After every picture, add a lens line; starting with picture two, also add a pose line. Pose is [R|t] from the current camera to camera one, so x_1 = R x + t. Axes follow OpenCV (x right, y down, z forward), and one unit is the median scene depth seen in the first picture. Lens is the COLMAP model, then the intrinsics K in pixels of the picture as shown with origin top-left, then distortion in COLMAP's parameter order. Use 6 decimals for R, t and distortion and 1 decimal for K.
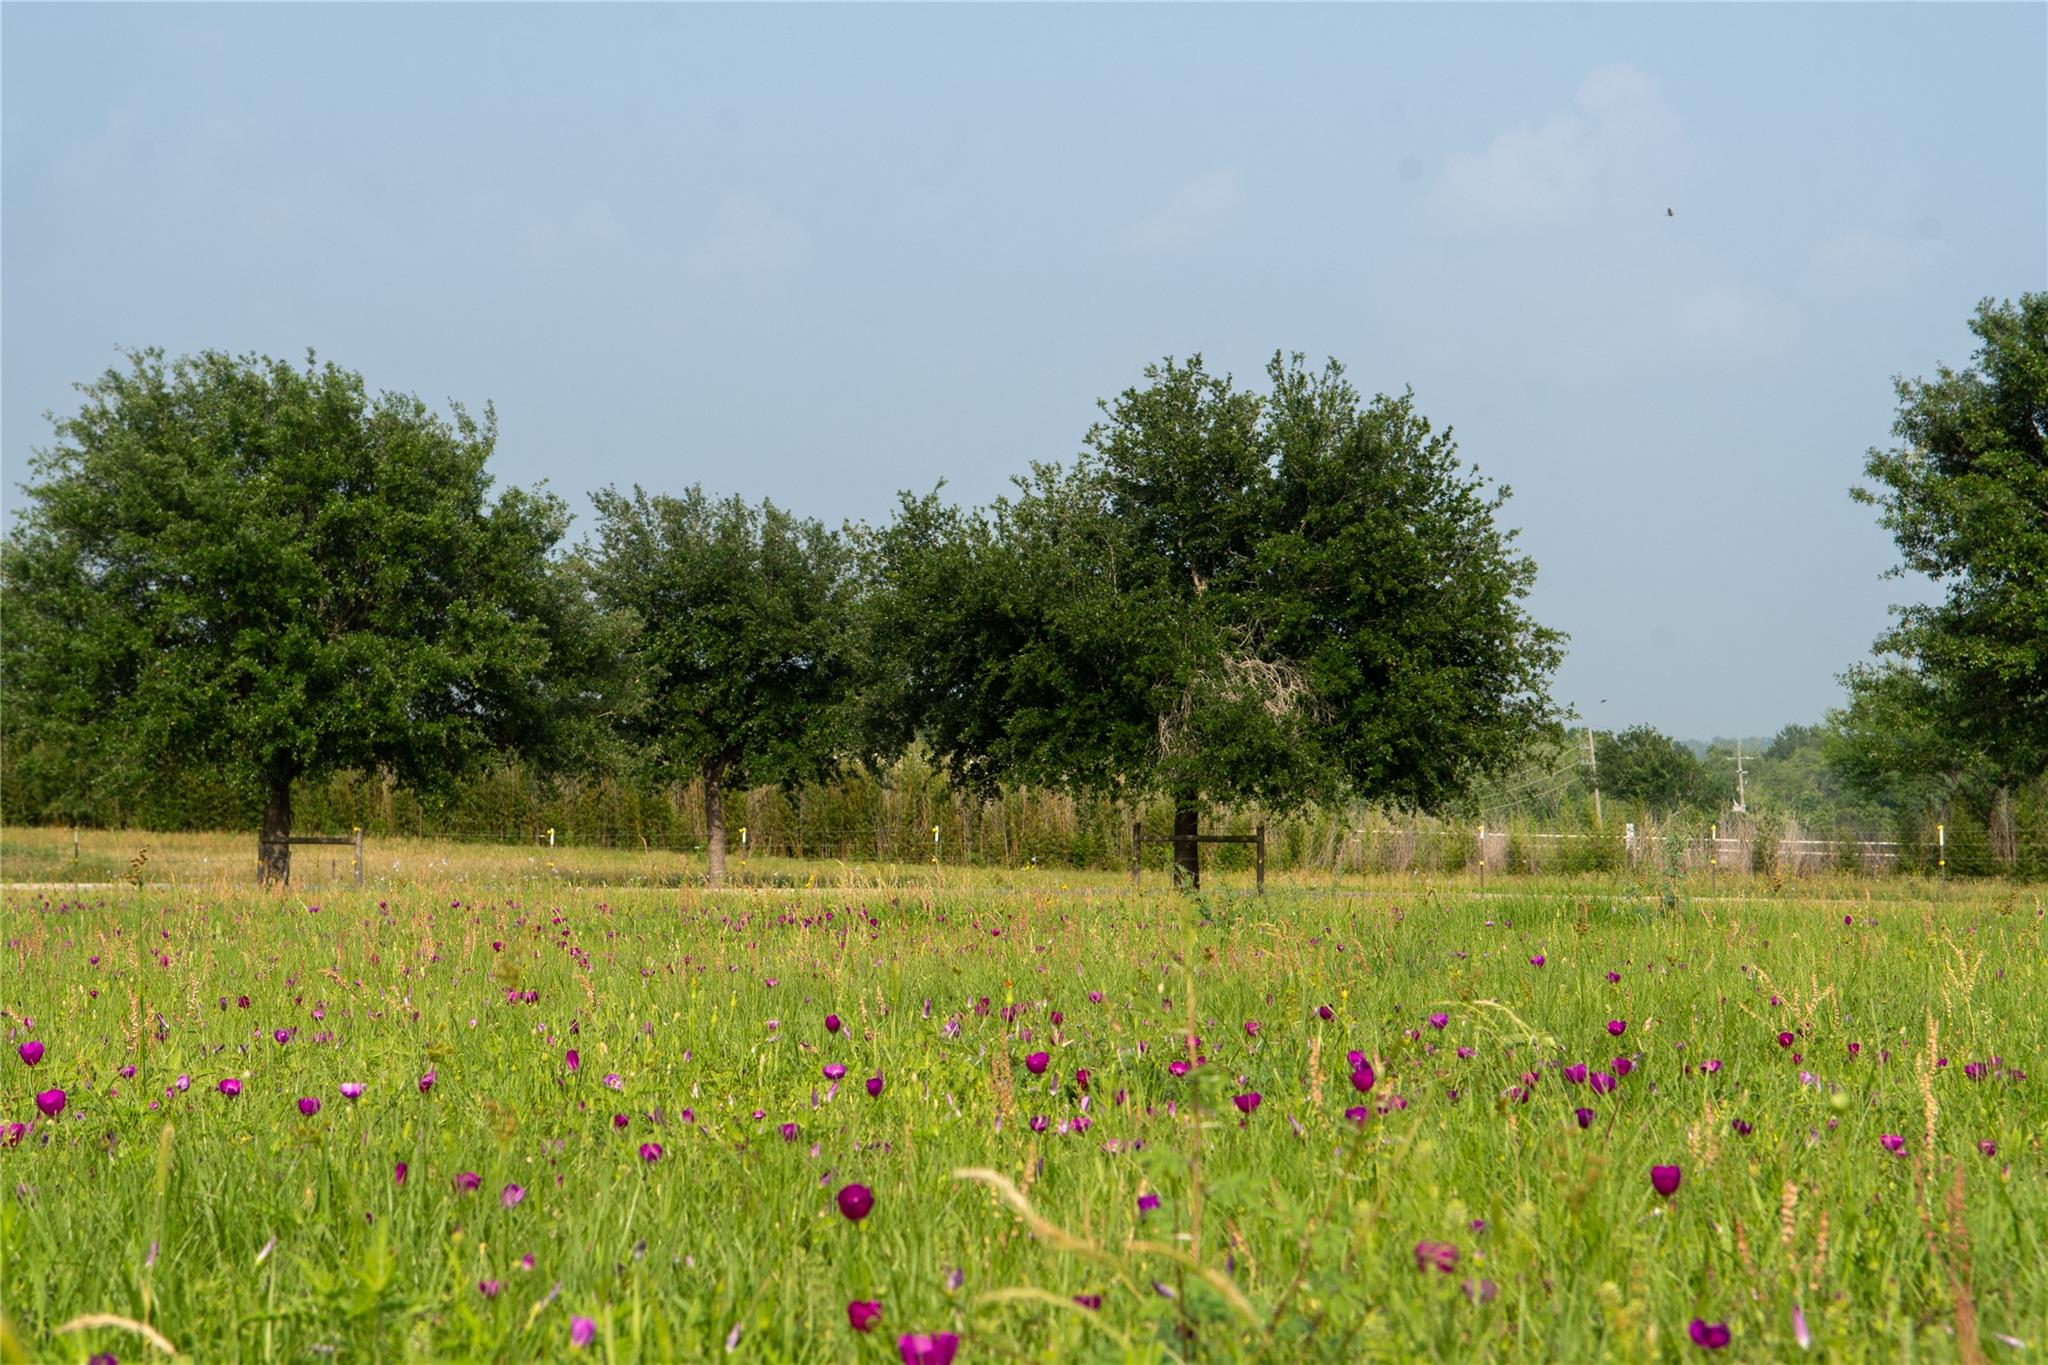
lens RADIAL K [[4616.4, 0, 1024.8], [0, 4616.4, 682.2], [0, 0, 1]] dist [0.285438, 0.000000]
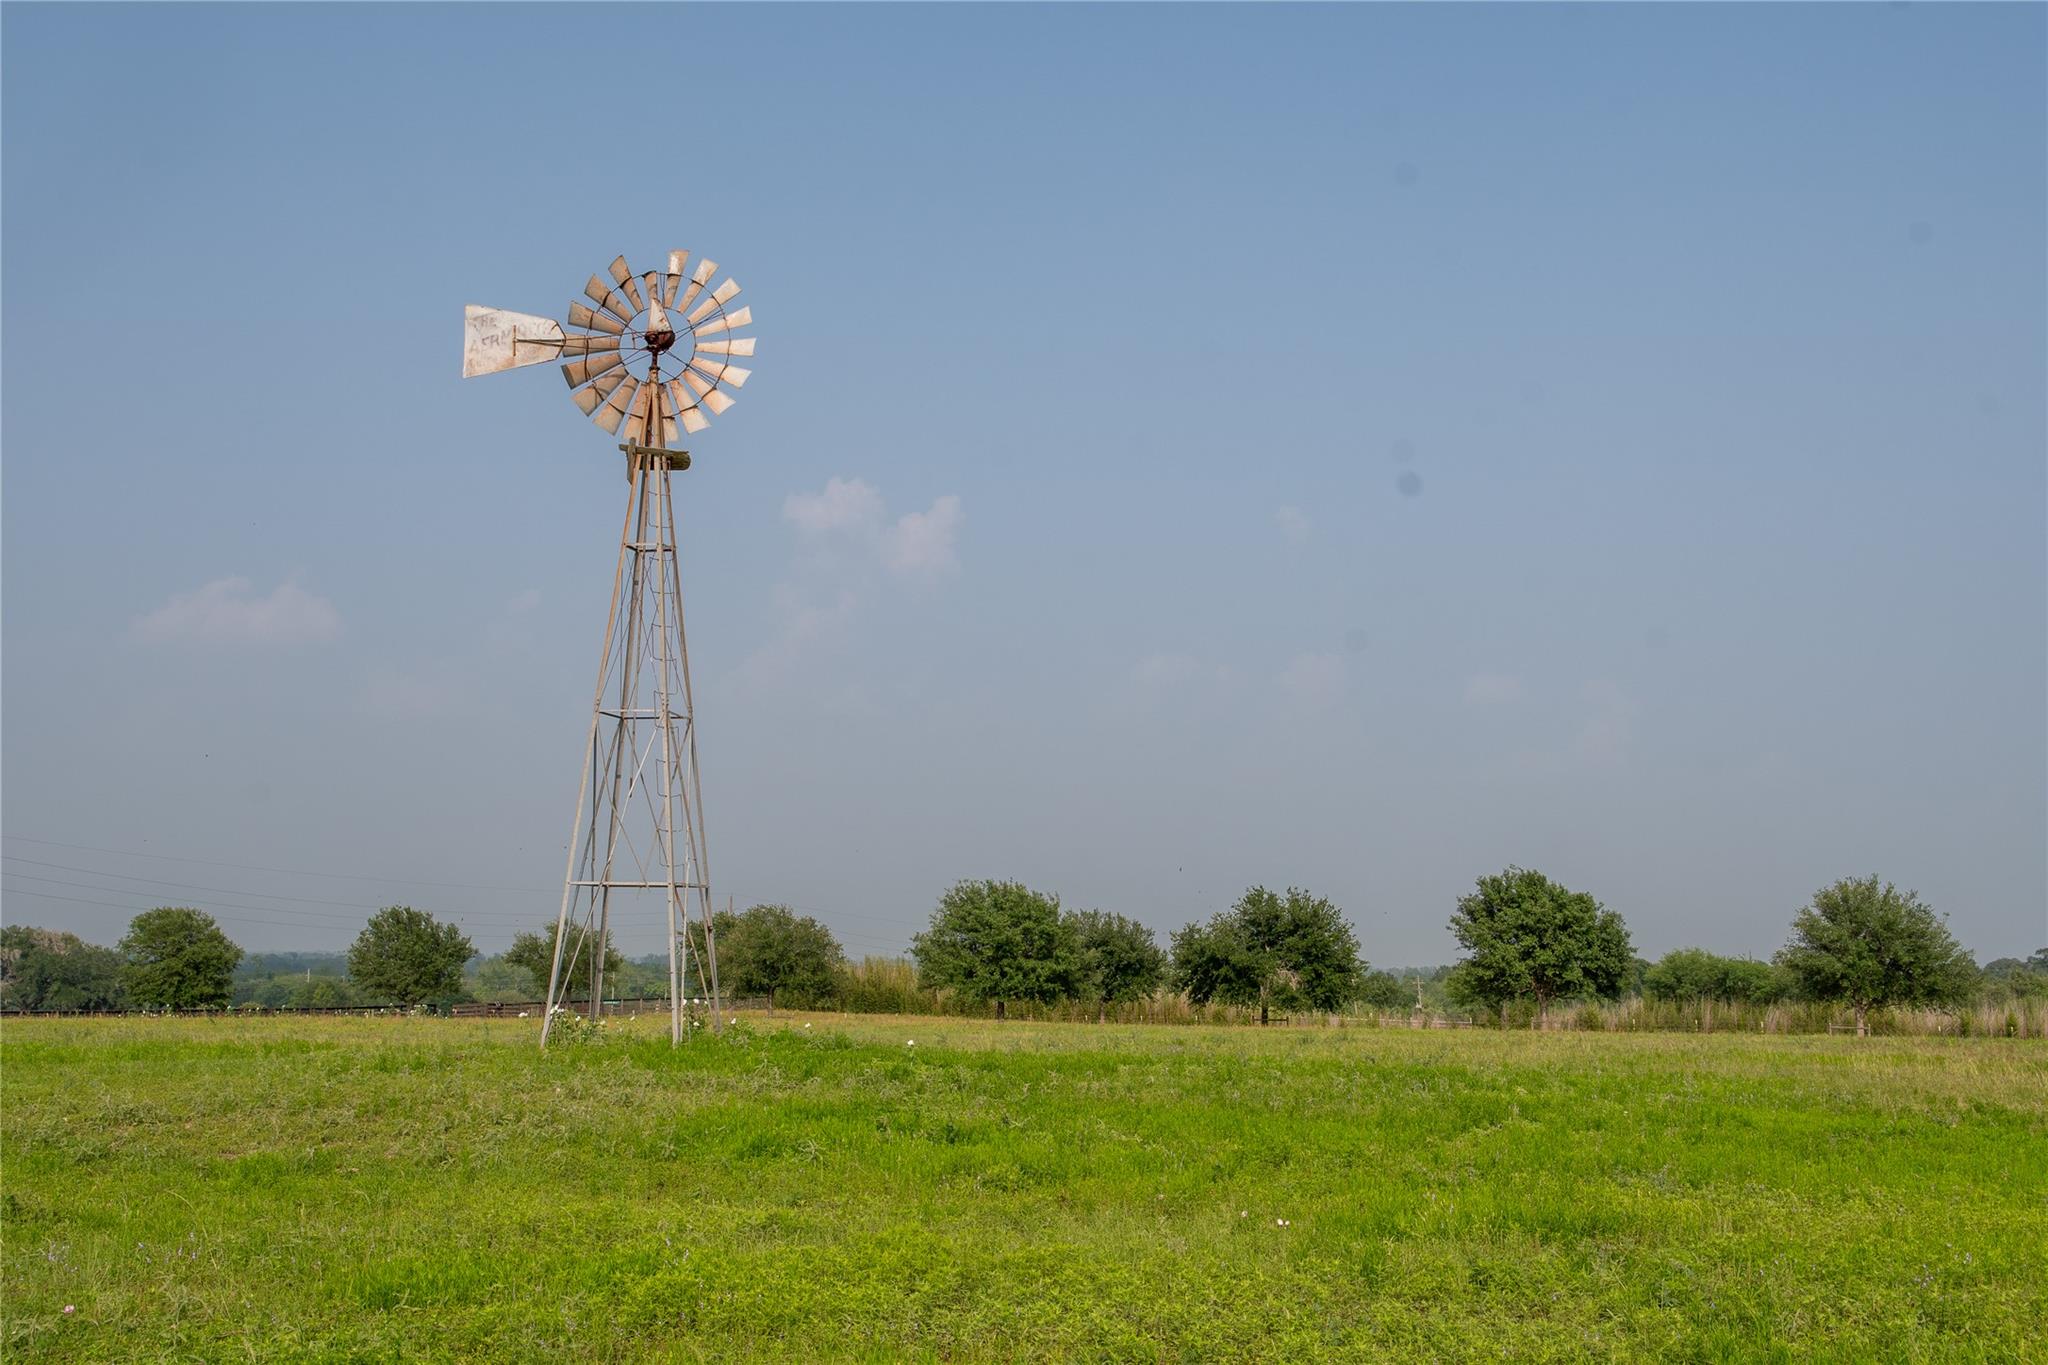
lens RADIAL K [[2318.3, 0, 1022.8], [0, 2318.3, 682.8], [0, 0, 1]] dist [0.025857, 0.000000]
pose [[0.999859, 0.004575, -0.016150, -0.127537], [-0.006295, 0.994125, -0.108055, -0.031336], [0.015560, 0.108142, 0.994014, -0.842169]]
